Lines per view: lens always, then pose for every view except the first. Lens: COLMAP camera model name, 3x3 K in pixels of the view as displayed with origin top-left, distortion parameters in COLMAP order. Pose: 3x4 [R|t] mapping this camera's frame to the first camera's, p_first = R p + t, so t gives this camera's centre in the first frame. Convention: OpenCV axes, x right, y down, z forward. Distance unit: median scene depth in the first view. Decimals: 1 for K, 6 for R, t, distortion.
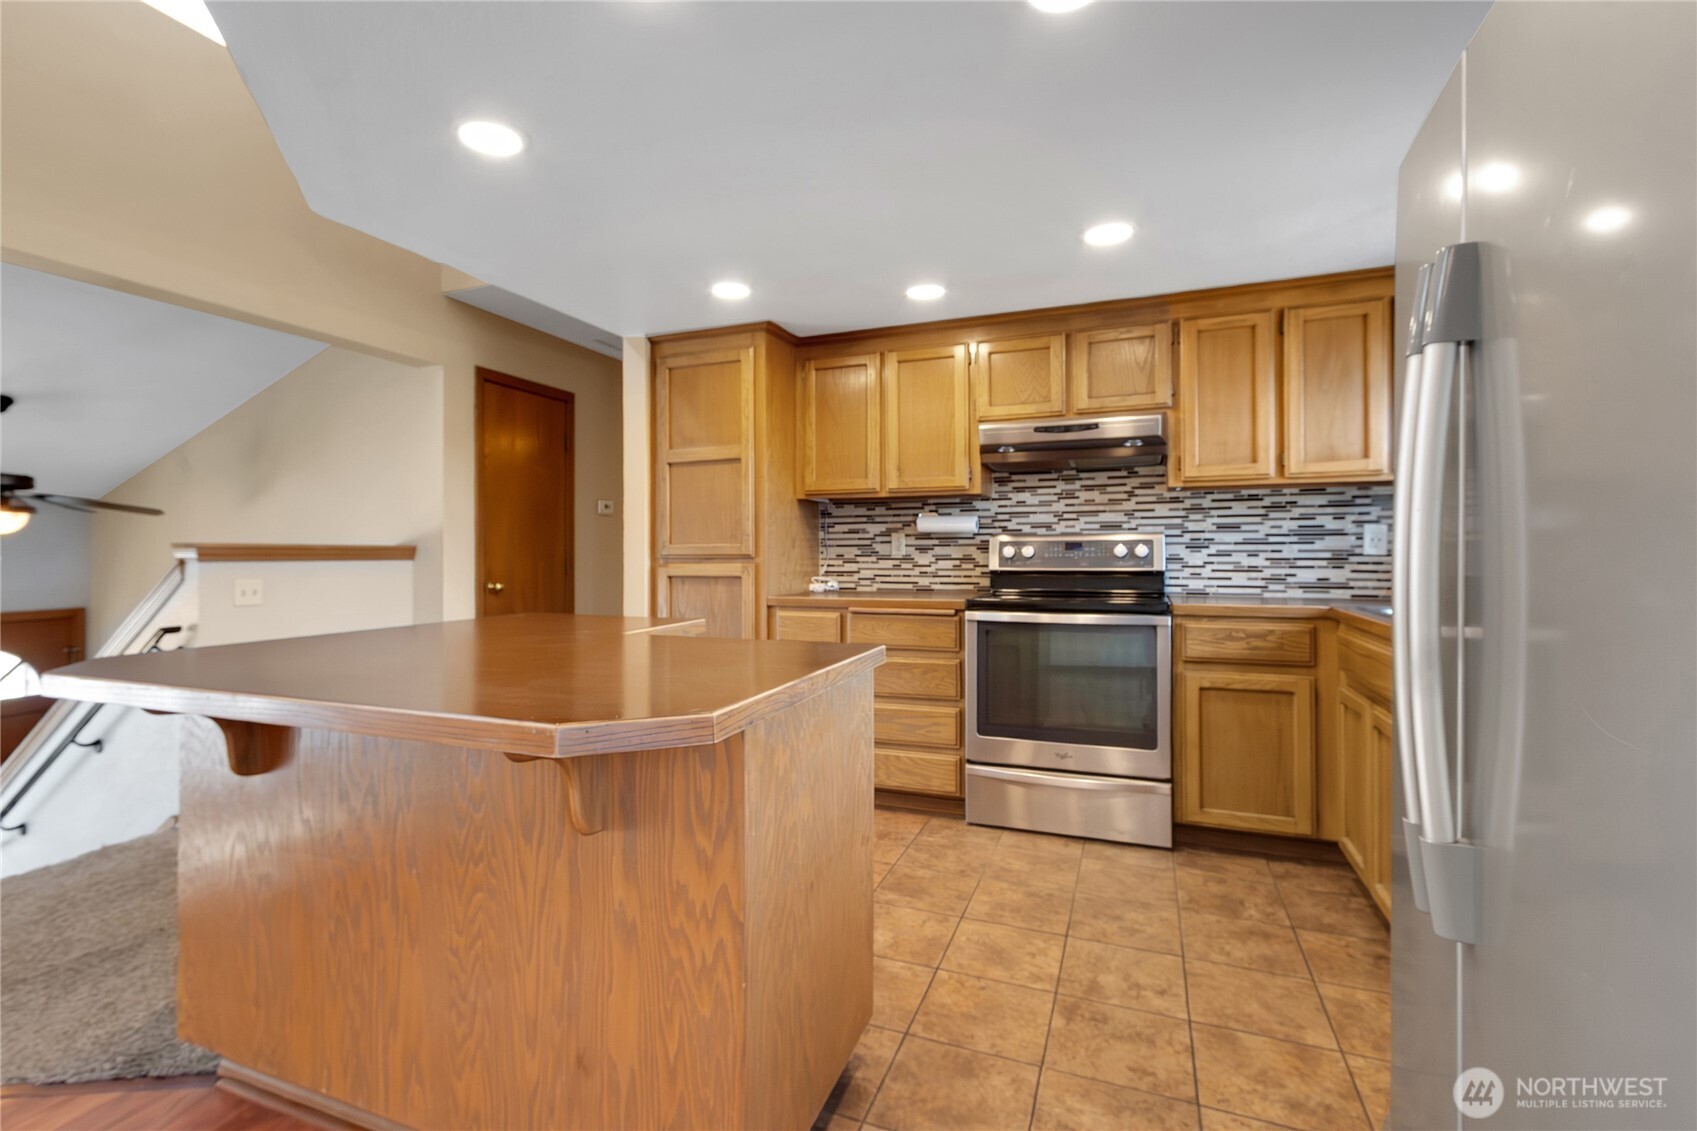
lens RADIAL K [[769.9, 0, 821.9], [0, 769.9, 546.4], [0, 0, 1]] dist [0.004101, -0.001482]
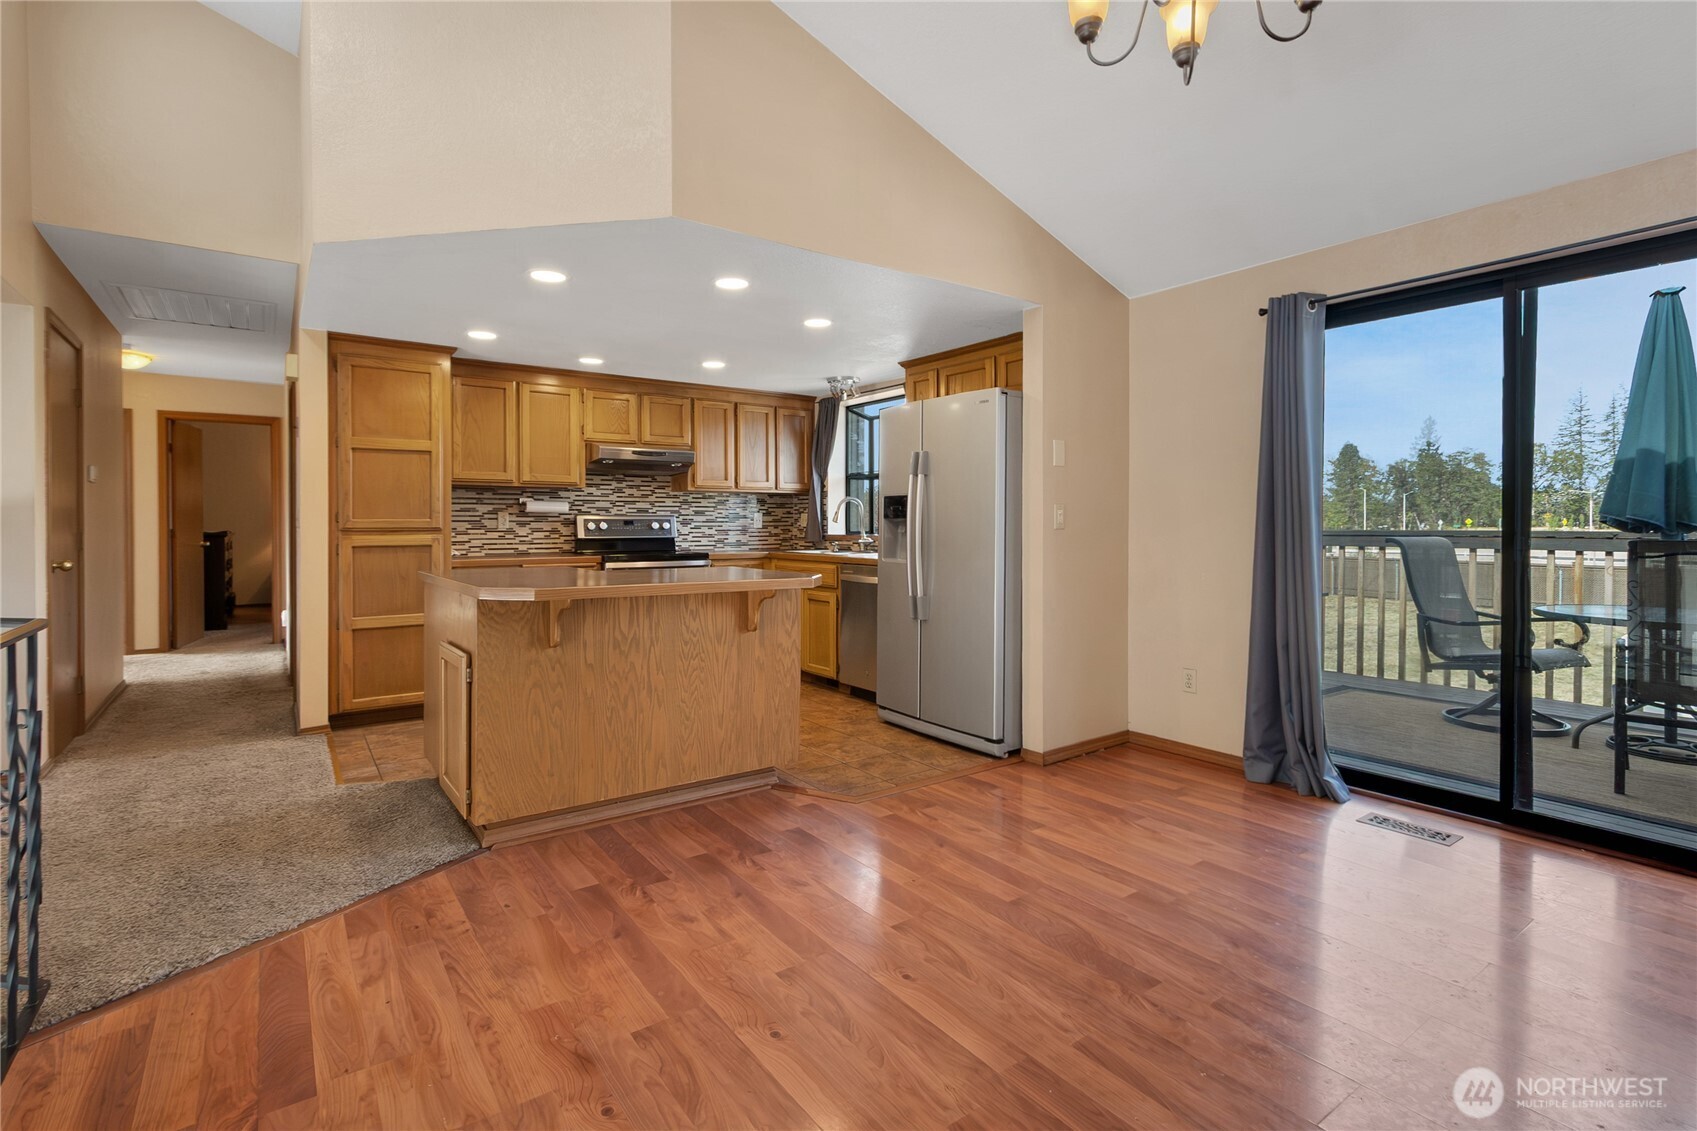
lens RADIAL K [[785.1, 0, 799.5], [0, 785.1, 518.9], [0, 0, 1]] dist [-0.008732, 0.000295]
pose [[0.559170, 0.010631, 0.828985, -0.864327], [-0.006837, 0.999943, -0.008212, 0.002772], [-0.829025, -0.001076, 0.559211, -0.225409]]
